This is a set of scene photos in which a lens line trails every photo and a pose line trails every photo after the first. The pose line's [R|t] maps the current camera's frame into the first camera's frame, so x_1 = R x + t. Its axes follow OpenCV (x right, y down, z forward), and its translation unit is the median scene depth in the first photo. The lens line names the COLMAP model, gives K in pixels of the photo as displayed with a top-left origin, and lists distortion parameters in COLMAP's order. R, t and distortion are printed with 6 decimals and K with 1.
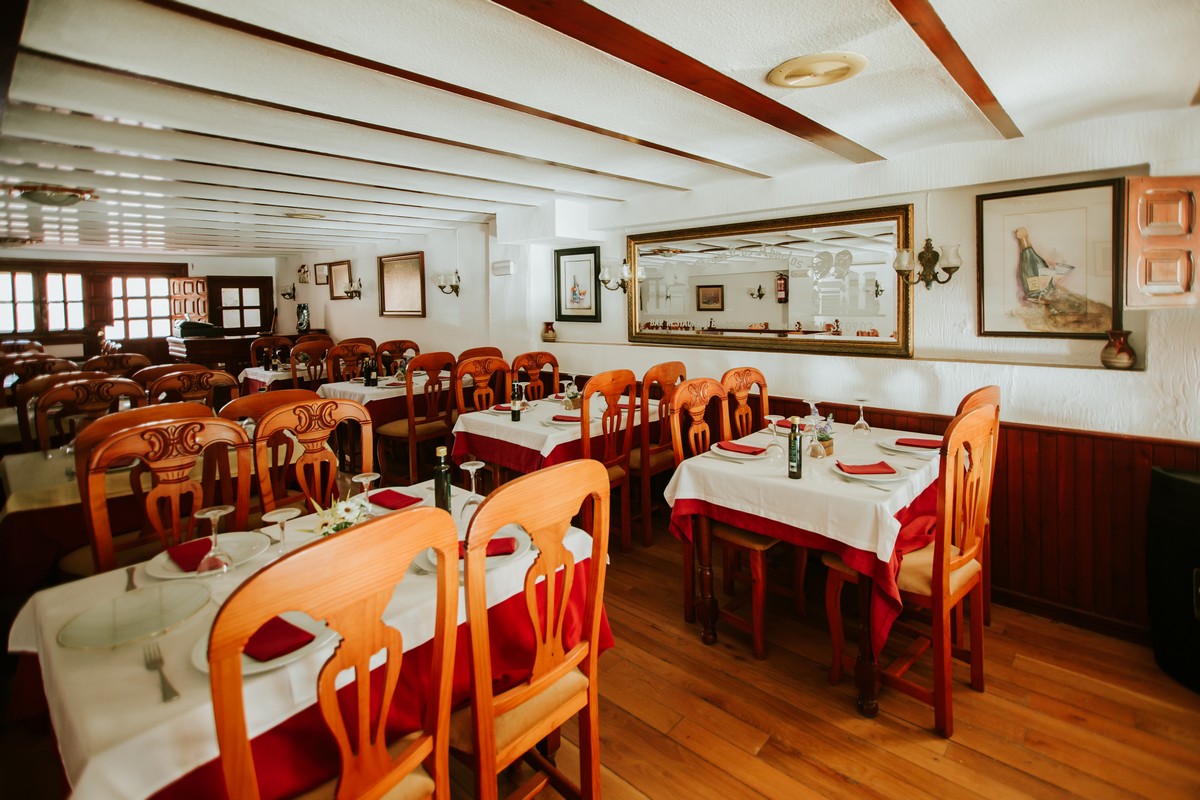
lens RADIAL K [[574.1, 0, 611.5], [0, 574.1, 315.9], [0, 0, 1]] dist [0.002132, 0.006407]
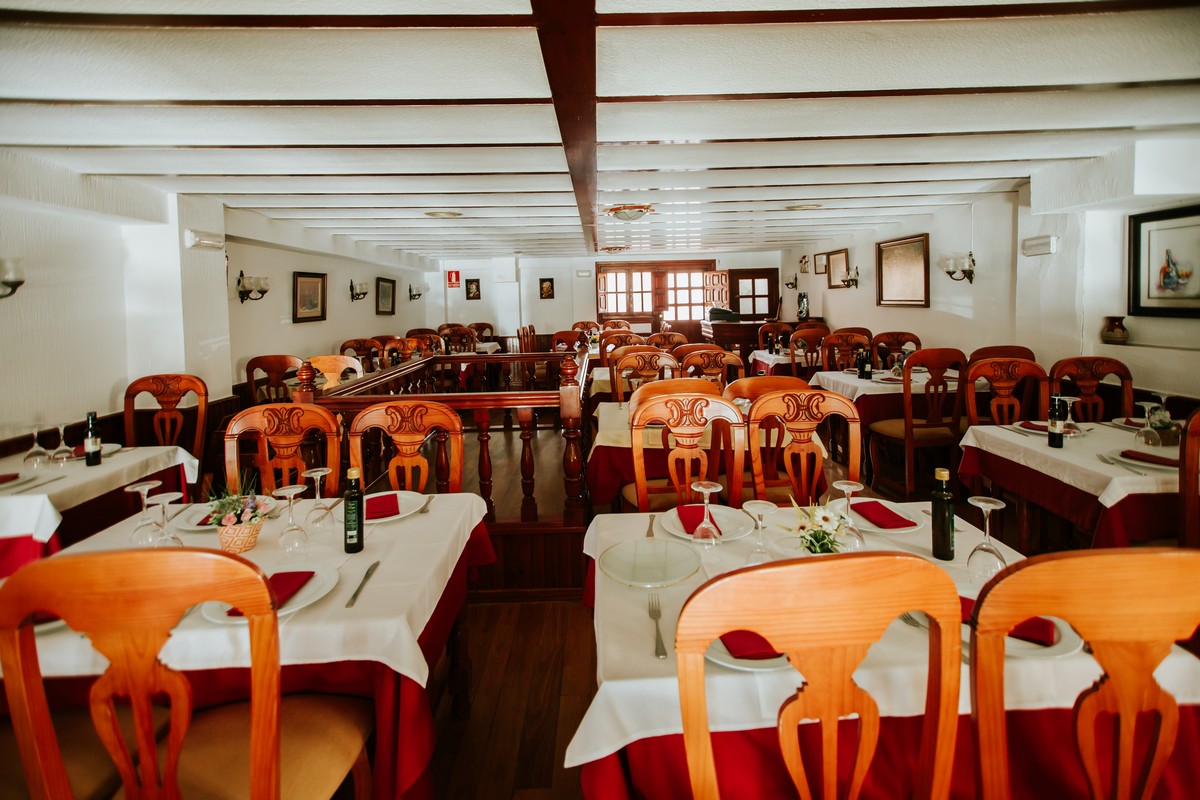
lens RADIAL K [[574.1, 0, 611.5], [0, 574.1, 315.9], [0, 0, 1]] dist [0.002132, 0.006407]
pose [[0.681470, 0.025505, -0.731401, -0.011610], [-0.011114, 0.999638, 0.024504, -0.000846], [0.731761, -0.008569, 0.681507, 0.047996]]
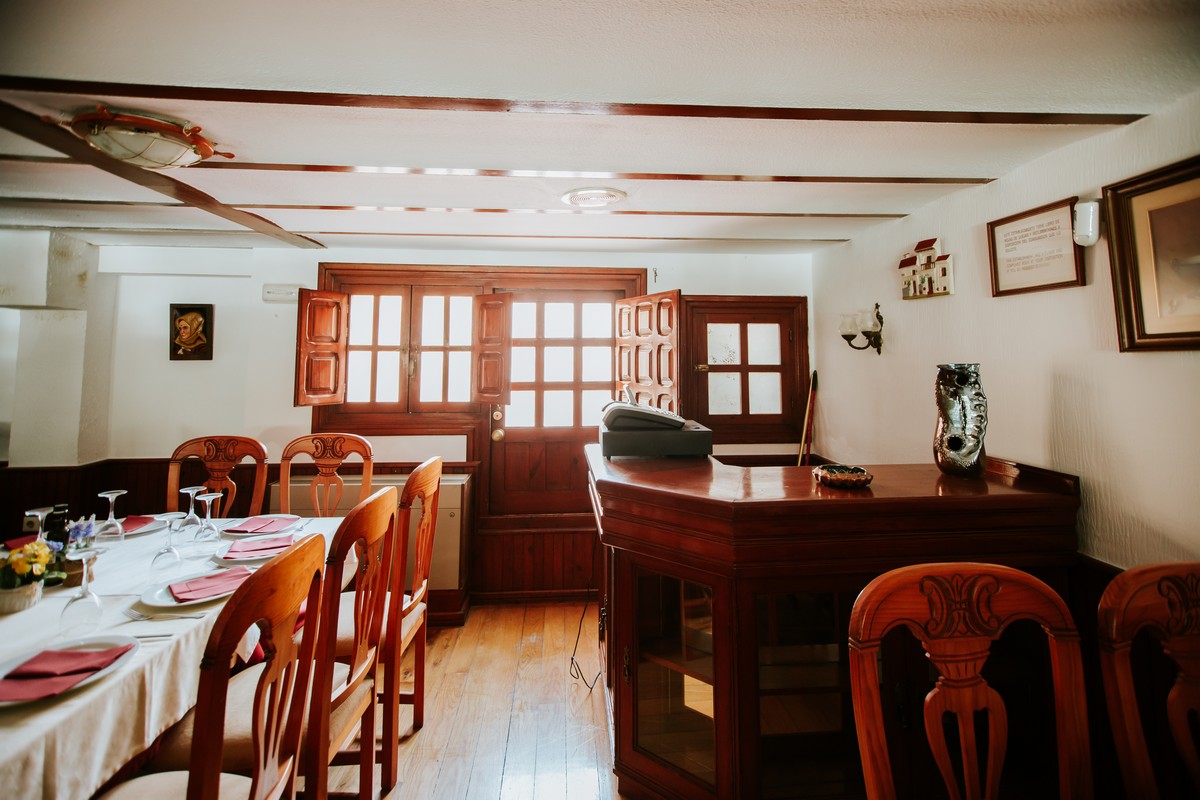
lens RADIAL K [[574.1, 0, 611.5], [0, 574.1, 315.9], [0, 0, 1]] dist [0.002132, 0.006407]
pose [[0.724767, -0.030067, -0.688337, -0.841445], [-0.039152, 0.995636, -0.084713, -0.026434], [0.687880, 0.088347, 0.720427, 1.243614]]
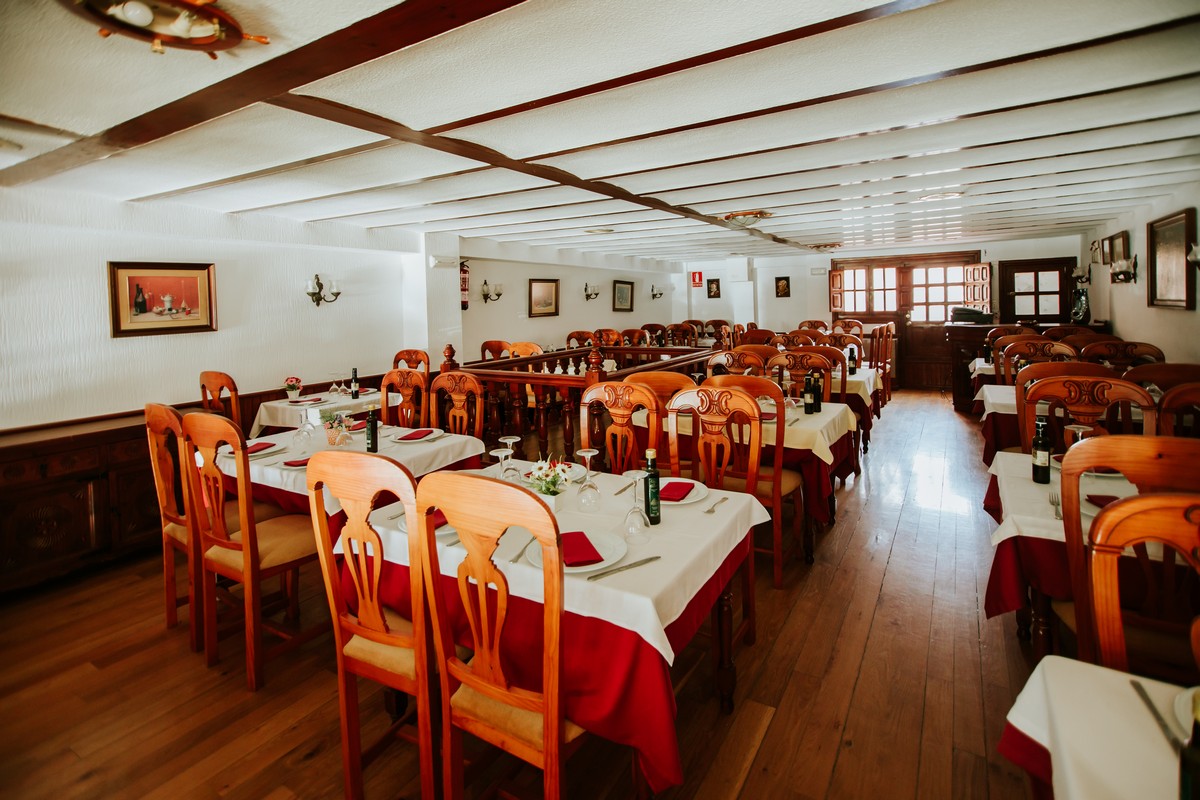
lens RADIAL K [[574.1, 0, 611.5], [0, 574.1, 315.9], [0, 0, 1]] dist [0.002132, 0.006407]
pose [[0.179167, 0.037725, -0.983095, 0.286802], [-0.006623, 0.999288, 0.037140, -0.015951], [0.983796, -0.000144, 0.179289, 0.333715]]
